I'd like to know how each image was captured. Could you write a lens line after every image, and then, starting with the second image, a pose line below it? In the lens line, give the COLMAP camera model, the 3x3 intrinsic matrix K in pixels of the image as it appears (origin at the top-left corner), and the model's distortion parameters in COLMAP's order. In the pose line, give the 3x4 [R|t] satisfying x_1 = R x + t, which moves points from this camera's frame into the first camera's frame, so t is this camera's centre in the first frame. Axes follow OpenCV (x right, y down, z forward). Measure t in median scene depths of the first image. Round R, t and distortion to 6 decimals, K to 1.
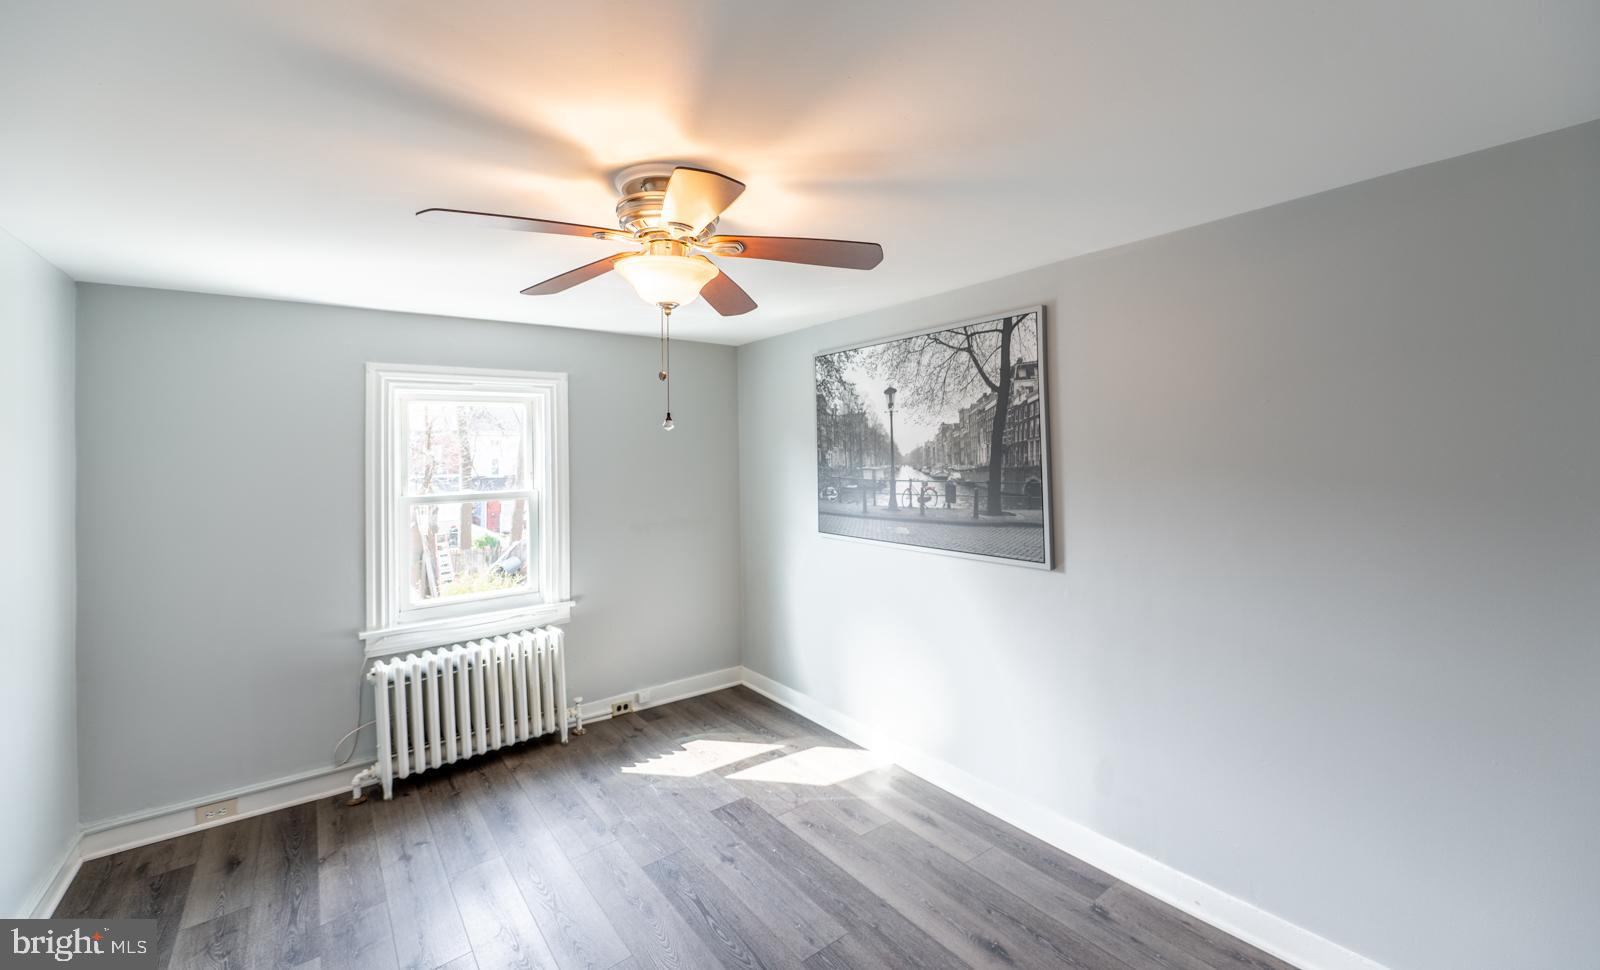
lens RADIAL K [[631.4, 0, 798.1], [0, 631.4, 427.2], [0, 0, 1]] dist [-0.001870, -0.000250]
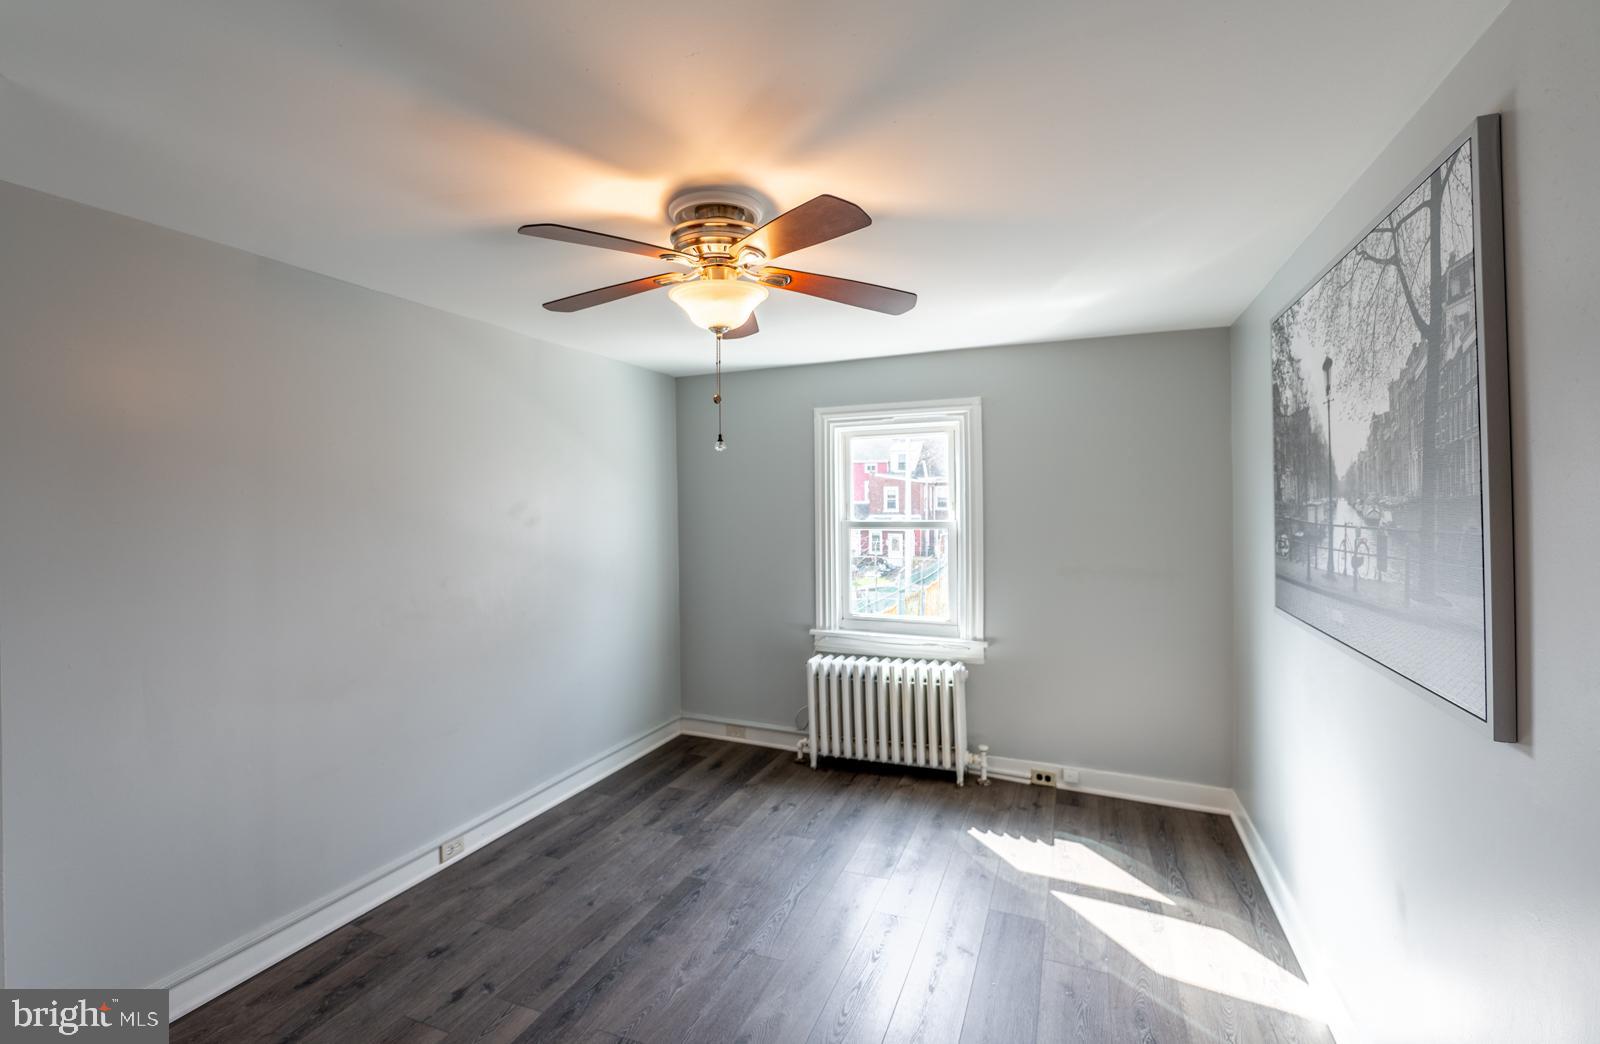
lens RADIAL K [[701.0, 0, 791.9], [0, 701.0, 488.3], [0, 0, 1]] dist [0.001021, 0.000025]
pose [[0.496545, -0.001917, -0.868009, 0.463847], [0.032124, 0.999353, 0.016170, 0.027715], [0.867416, -0.035913, 0.496285, 0.292068]]
